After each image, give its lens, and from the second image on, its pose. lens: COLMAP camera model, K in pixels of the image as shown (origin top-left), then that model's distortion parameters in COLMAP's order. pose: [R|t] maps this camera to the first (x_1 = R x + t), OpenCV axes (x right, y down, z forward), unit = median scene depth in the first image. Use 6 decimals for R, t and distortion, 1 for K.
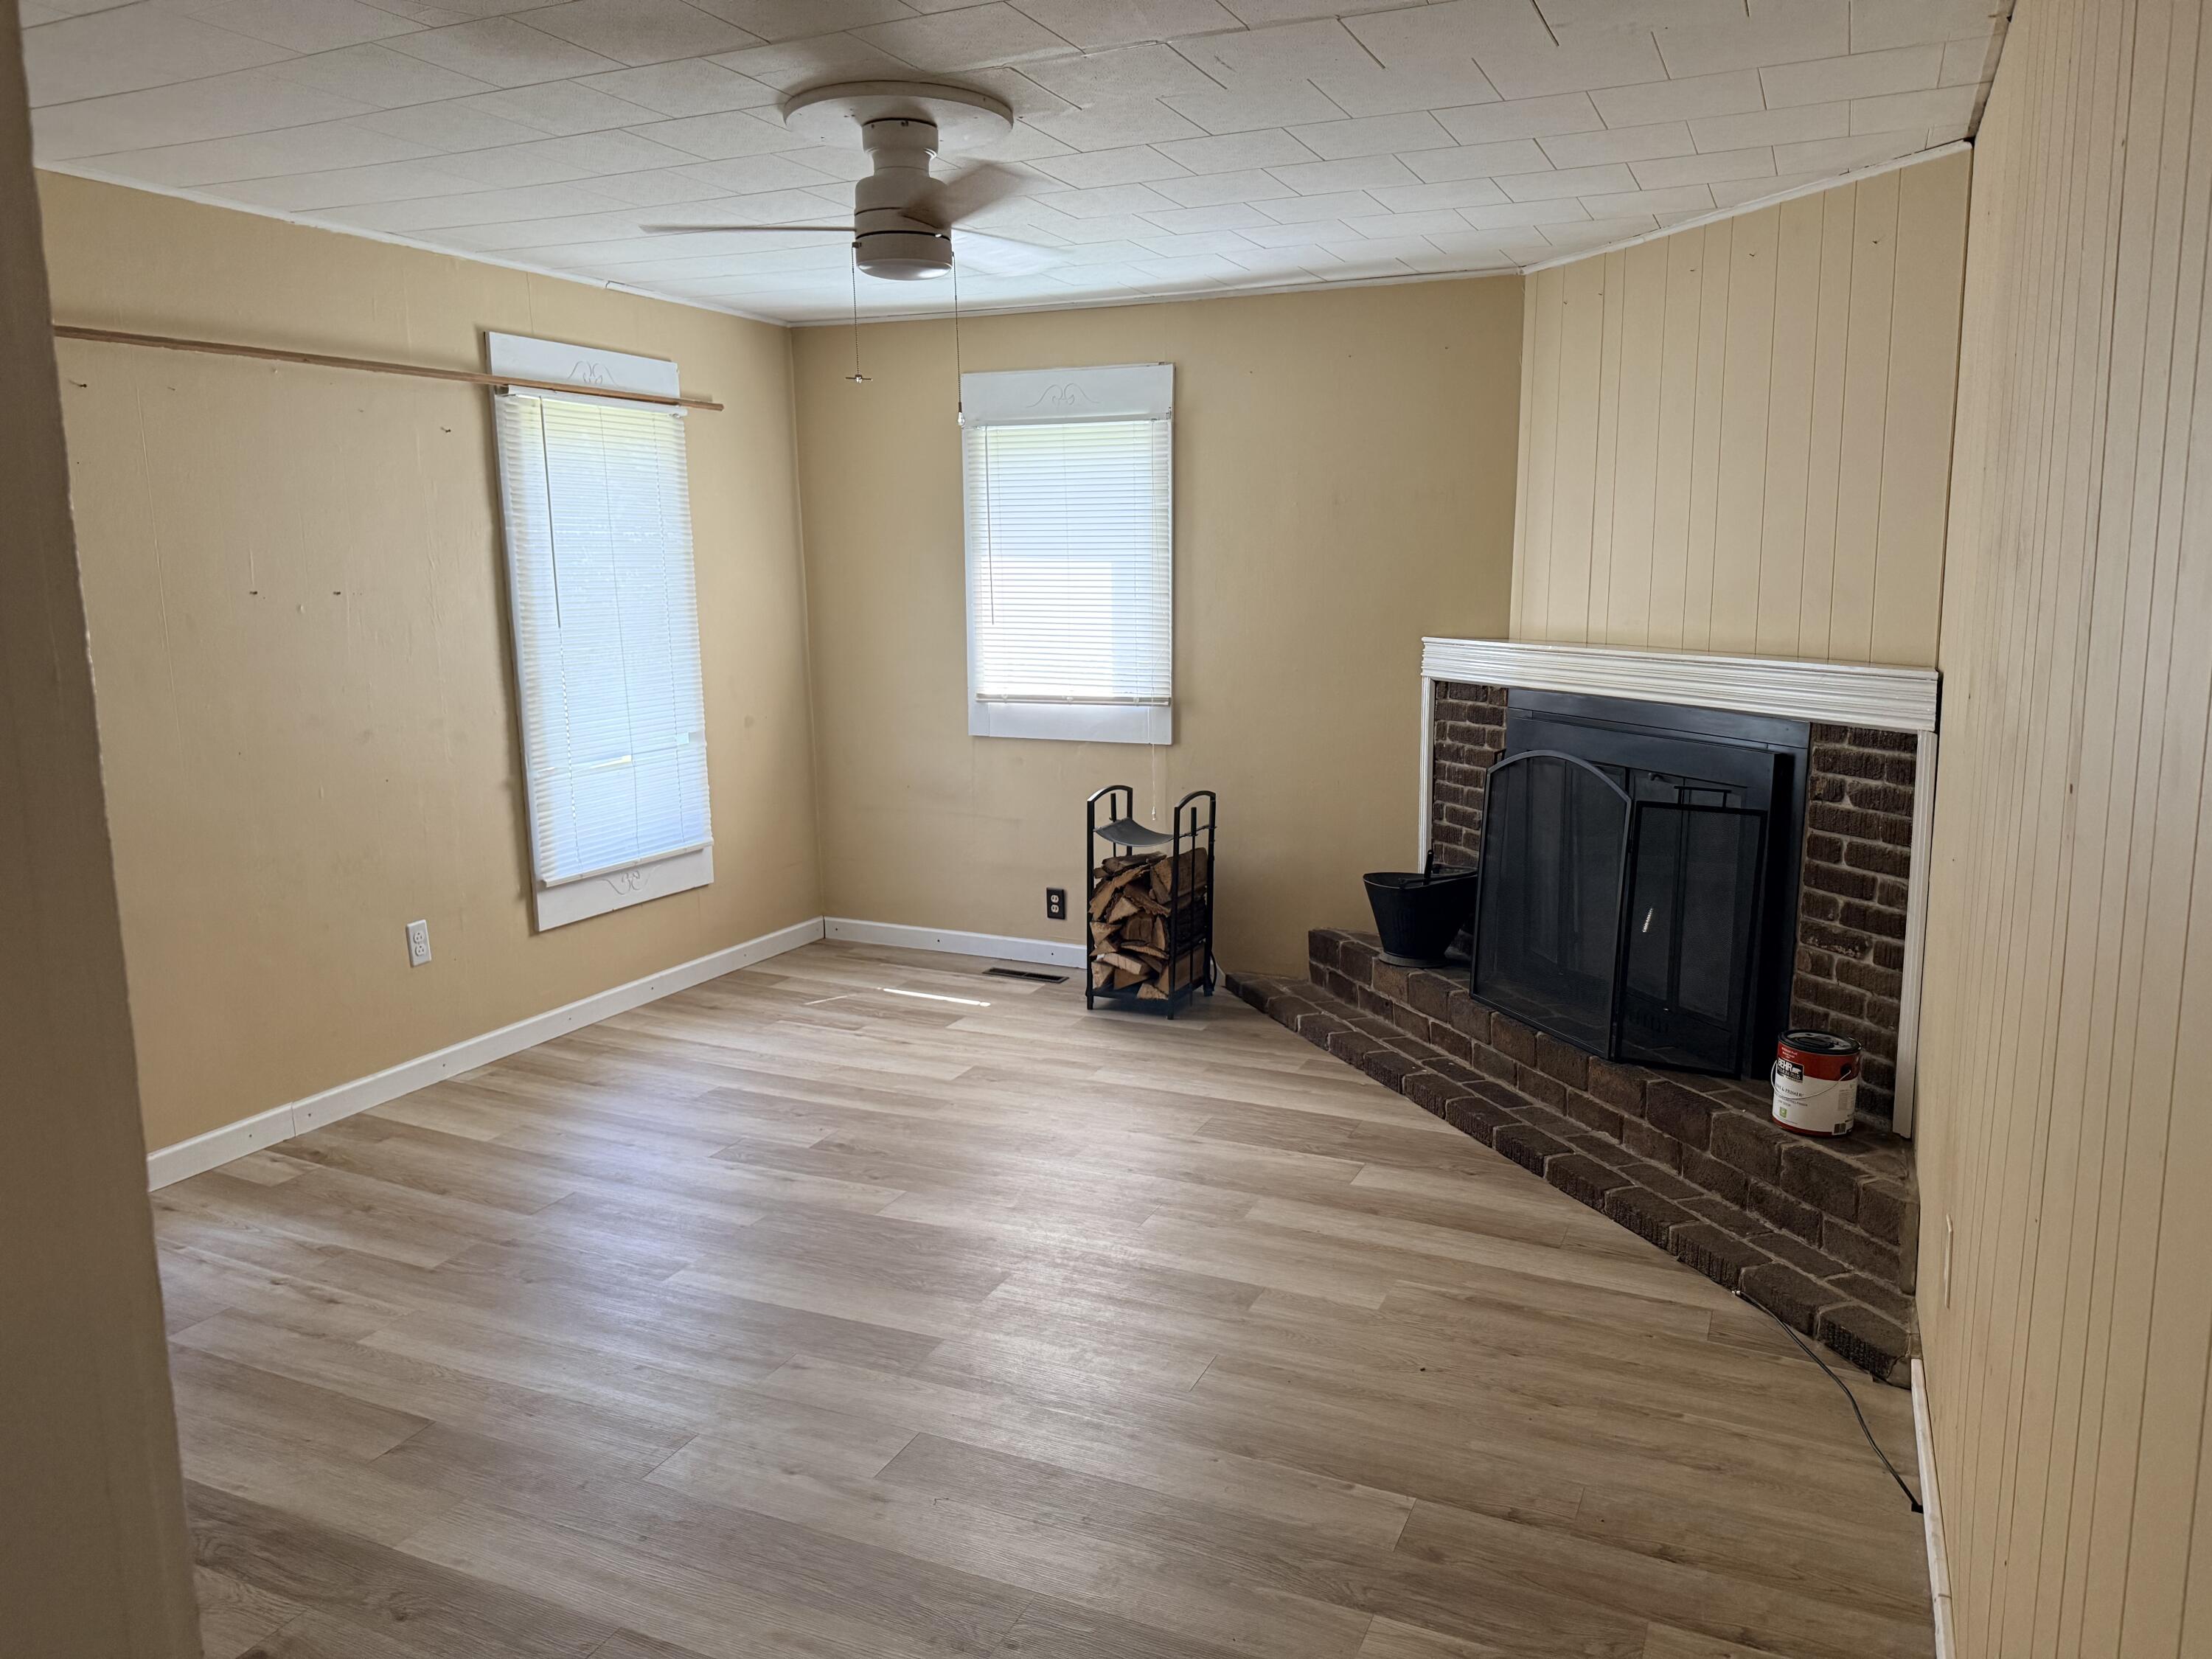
lens RADIAL K [[1556.7, 0, 1095.3], [0, 1556.7, 814.8], [0, 0, 1]] dist [0.061805, -0.078144]
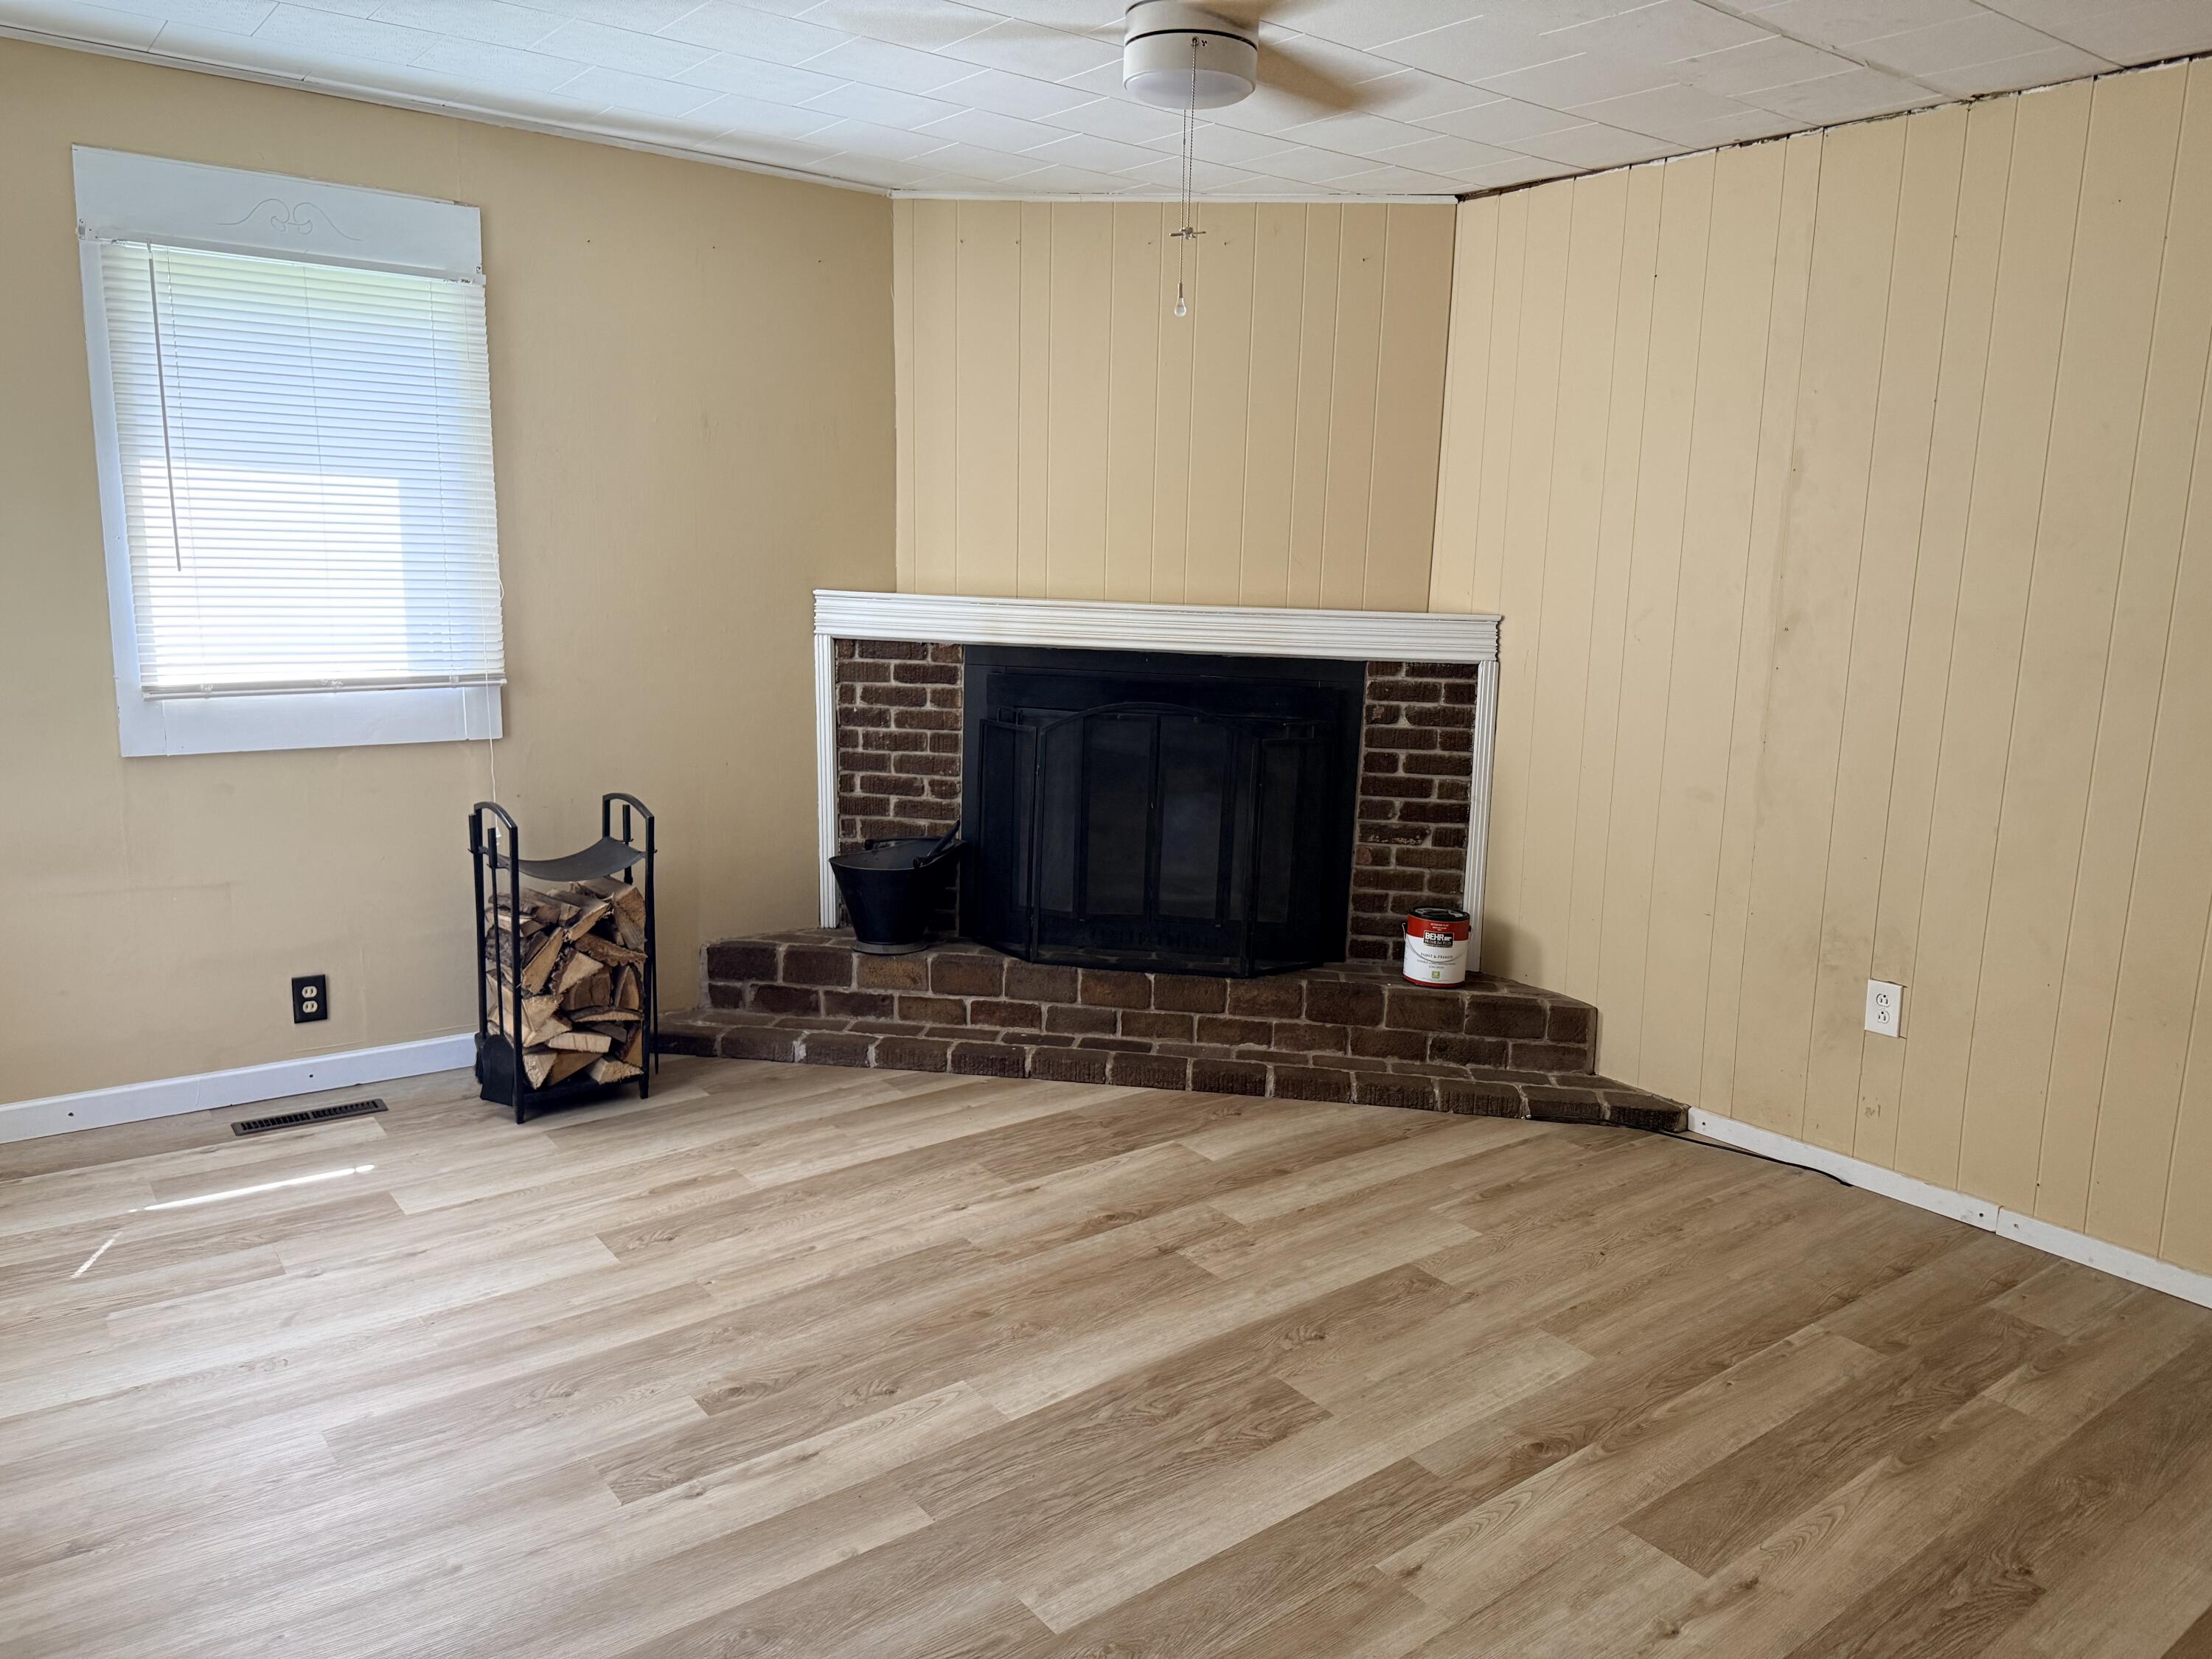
lens RADIAL K [[1556.7, 0, 1109.0], [0, 1556.7, 816.6], [0, 0, 1]] dist [0.061805, -0.078144]
pose [[0.457881, -0.140728, 0.877805, -0.547897], [0.103989, 0.989092, 0.104326, -0.066126], [-0.882911, 0.043513, 0.467520, 0.476268]]
